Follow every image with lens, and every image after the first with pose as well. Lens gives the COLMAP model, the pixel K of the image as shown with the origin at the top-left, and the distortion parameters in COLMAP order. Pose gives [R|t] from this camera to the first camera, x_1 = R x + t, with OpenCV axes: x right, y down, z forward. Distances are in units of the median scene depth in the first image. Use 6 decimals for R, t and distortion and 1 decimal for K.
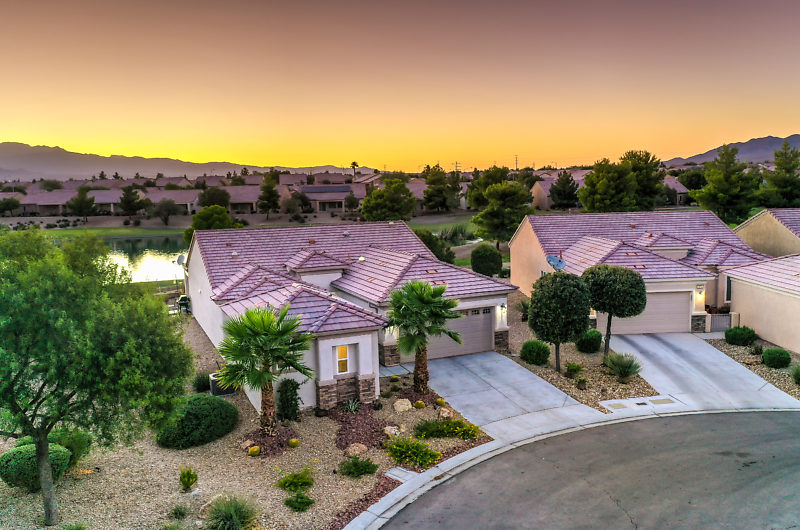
lens RADIAL K [[649.2, 0, 404.5], [0, 649.2, 265.7], [0, 0, 1]] dist [-0.000564, 0.012067]
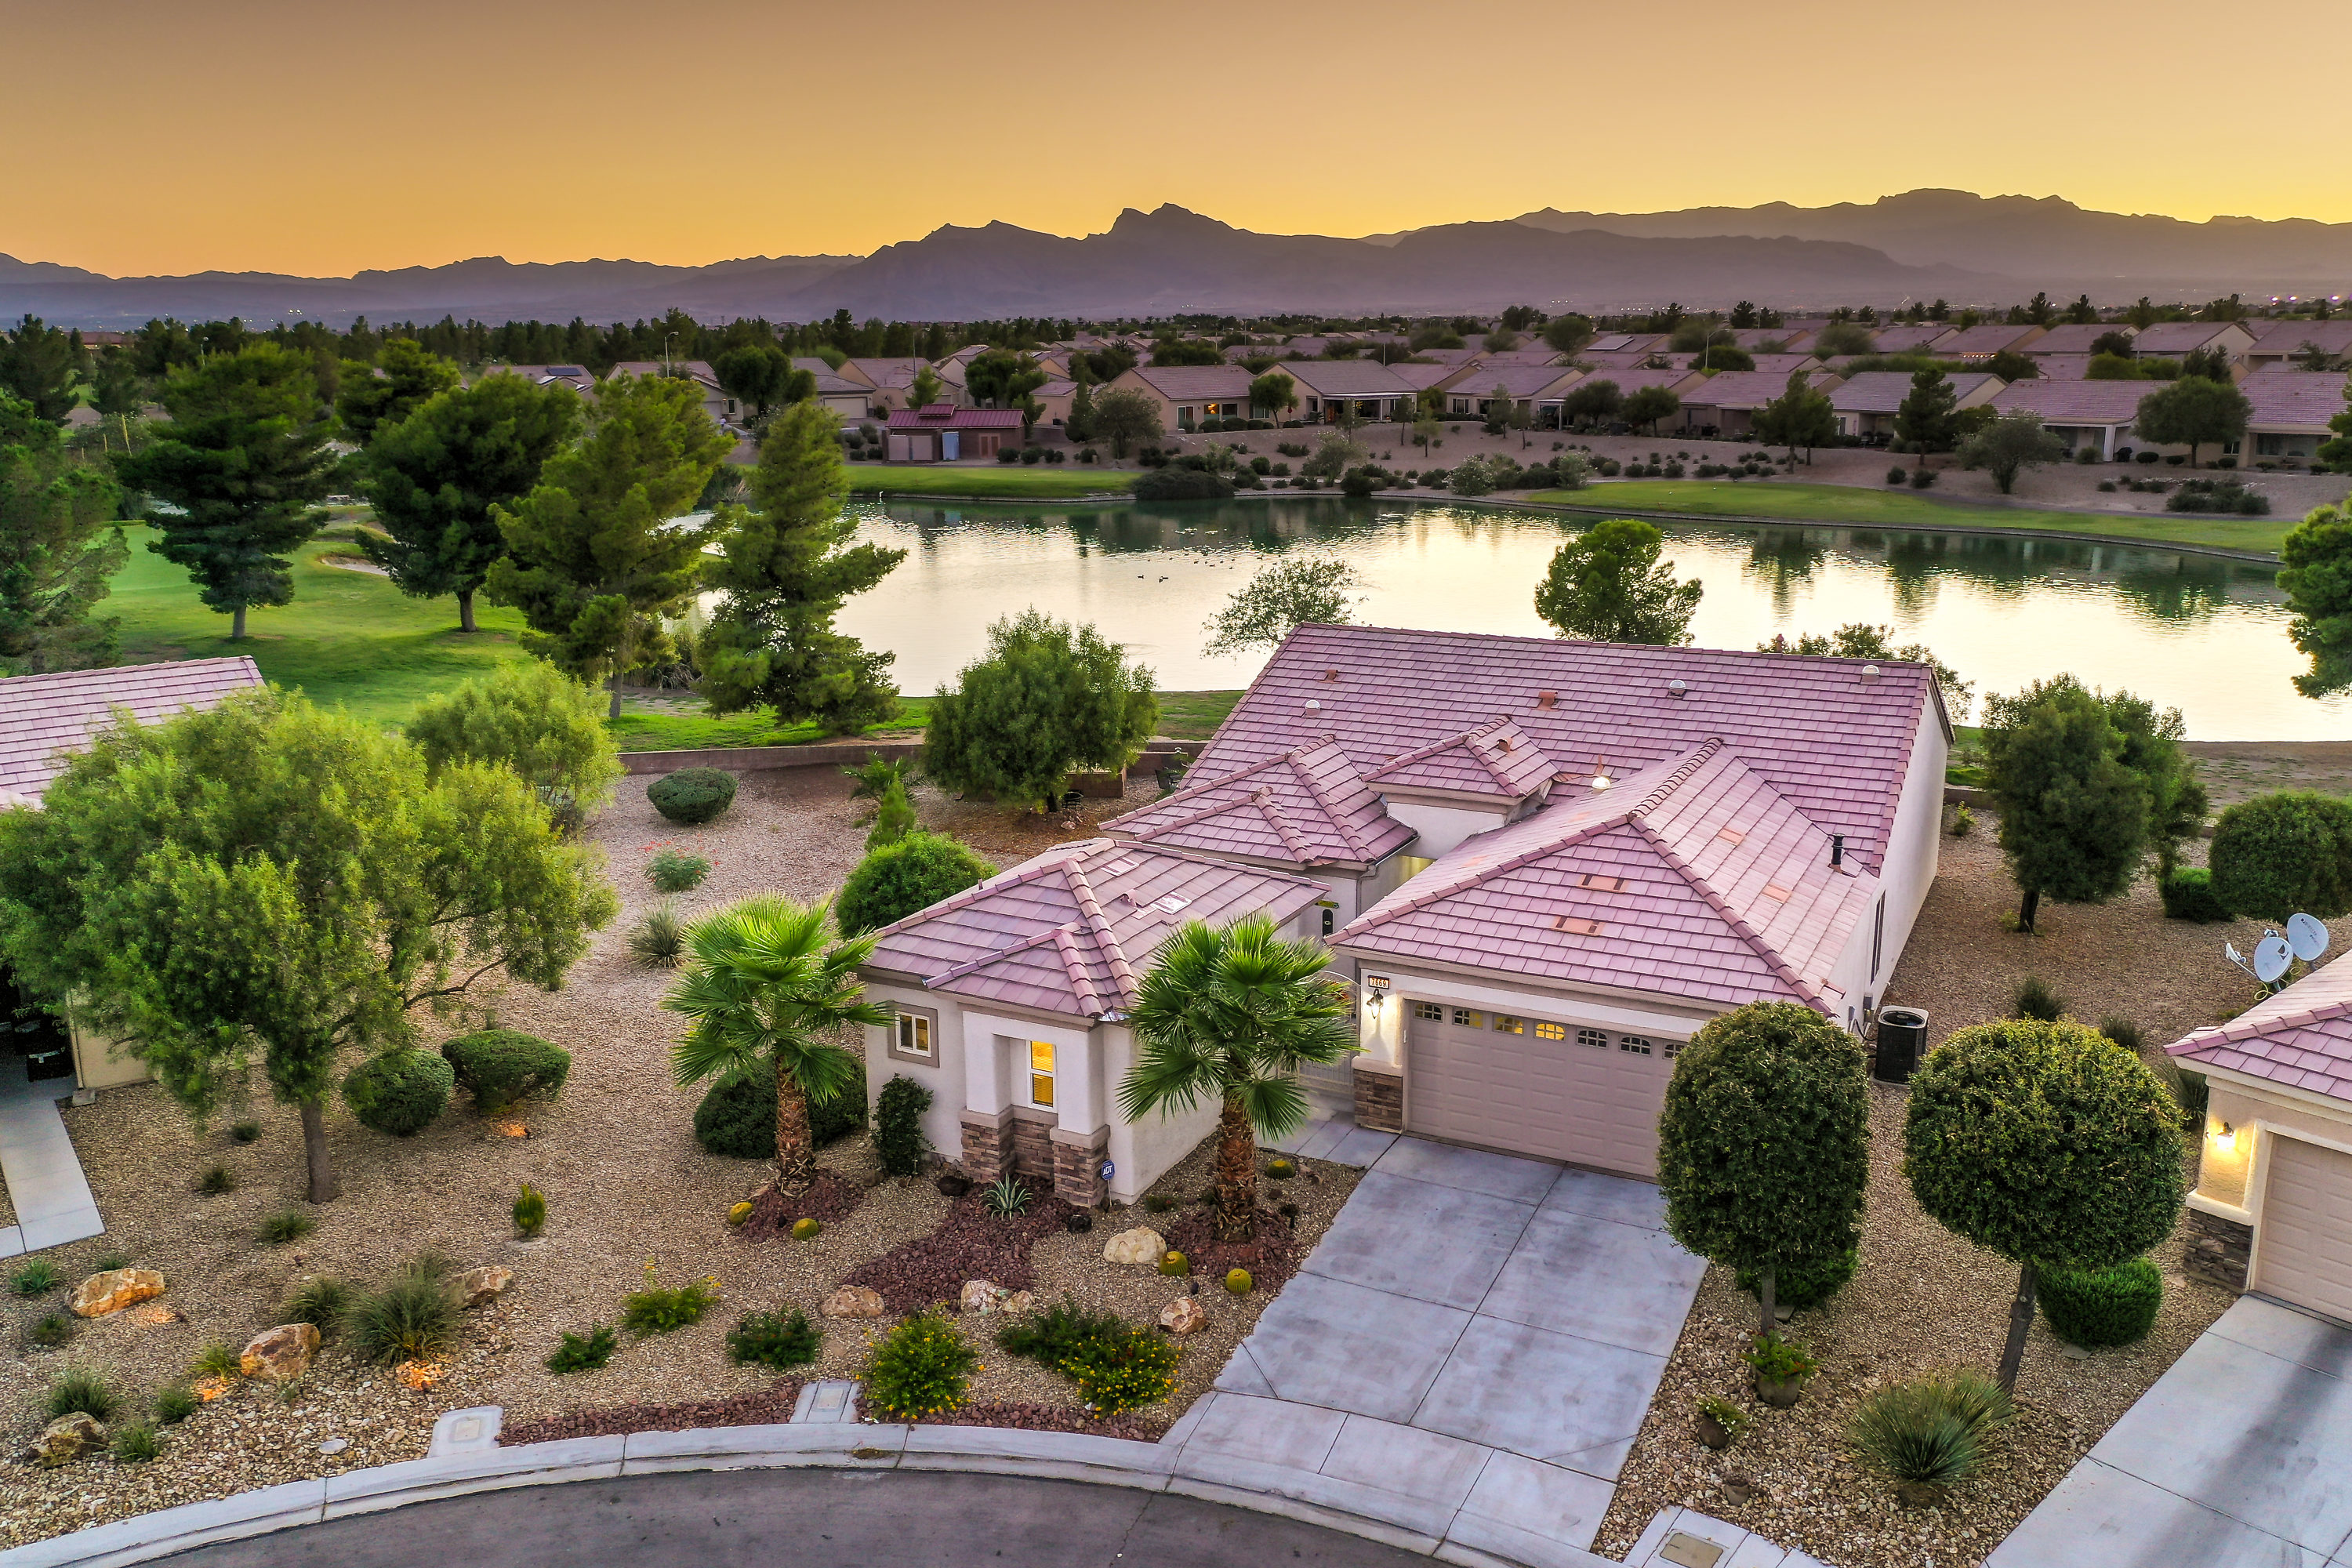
lens RADIAL K [[1908.7, 0, 1185.9], [0, 1908.7, 783.1], [0, 0, 1]] dist [-0.000564, 0.012067]
pose [[0.631326, 0.193900, -0.750886, 0.774638], [-0.104122, 0.980665, 0.165692, -0.217552], [0.768496, -0.026422, 0.639309, 0.367039]]
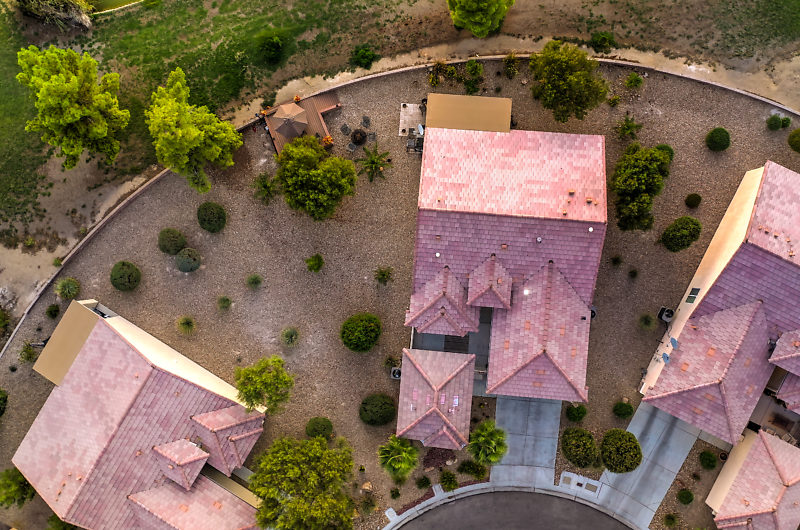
lens RADIAL K [[649.2, 0, 402.2], [0, 649.2, 264.6], [0, 0, 1]] dist [-0.000564, 0.012067]
pose [[0.879167, 0.476513, -0.000404, -0.461587], [-0.045933, 0.085590, 0.995271, -1.924148], [0.474294, -0.874991, 0.097135, 1.223452]]
